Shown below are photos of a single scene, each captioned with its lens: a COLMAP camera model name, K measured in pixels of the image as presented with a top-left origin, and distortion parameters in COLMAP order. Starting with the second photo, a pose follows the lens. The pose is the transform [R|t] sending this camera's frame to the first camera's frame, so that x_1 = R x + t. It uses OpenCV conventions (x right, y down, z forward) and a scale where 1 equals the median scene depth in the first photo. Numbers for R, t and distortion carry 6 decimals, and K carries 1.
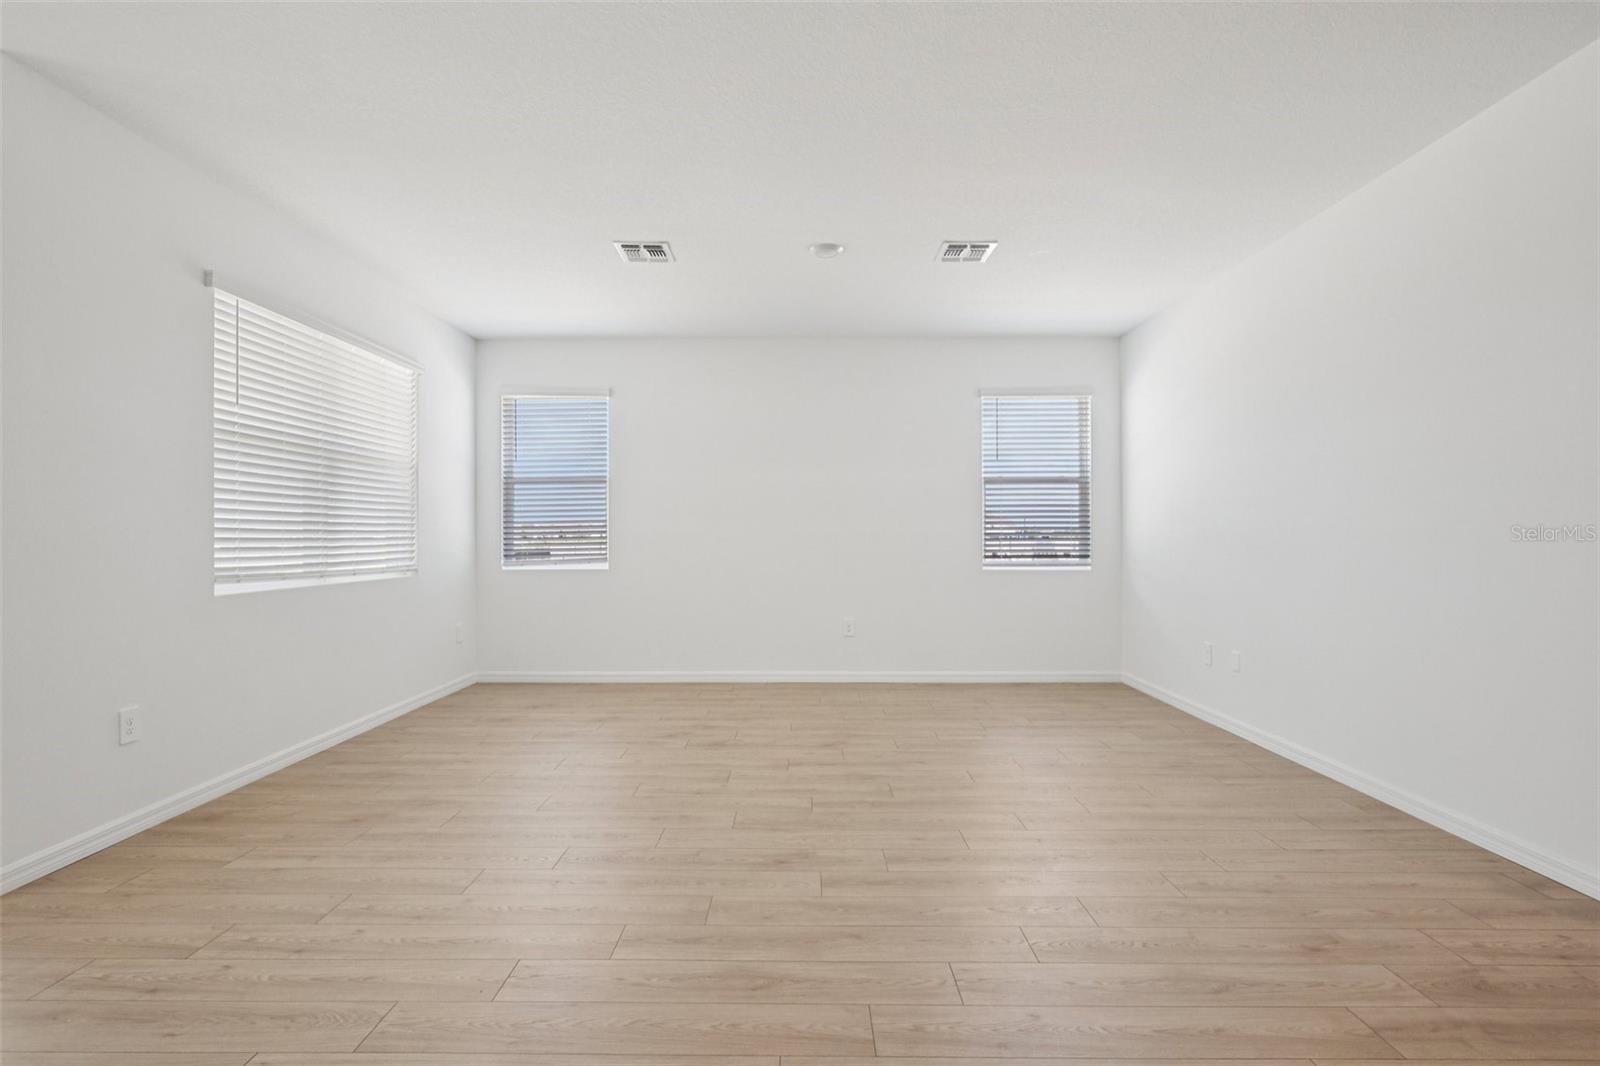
lens RADIAL K [[743.5, 0, 797.0], [0, 743.5, 530.4], [0, 0, 1]] dist [-0.003888, 0.000141]
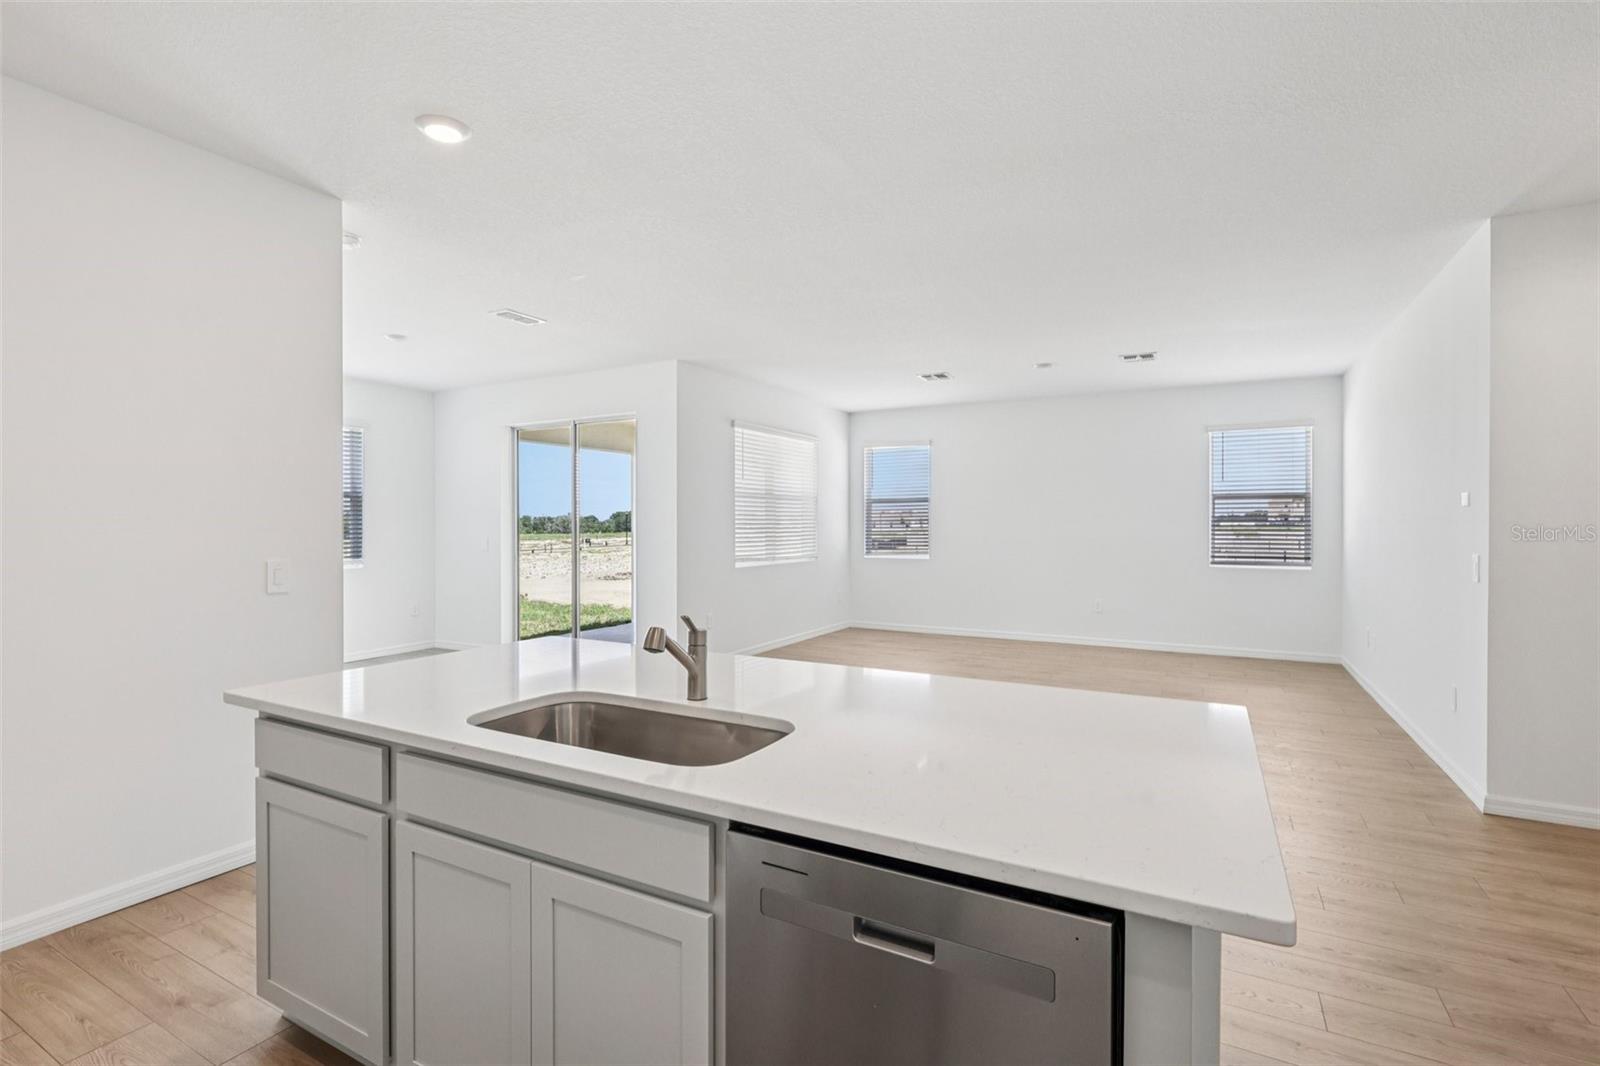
lens RADIAL K [[743.5, 0, 798.4], [0, 743.5, 525.7], [0, 0, 1]] dist [-0.003888, 0.000141]
pose [[0.881553, 0.003228, -0.472074, 0.259337], [0.001239, 0.999957, 0.009151, -0.034926], [0.472084, -0.008652, 0.881511, -0.530514]]
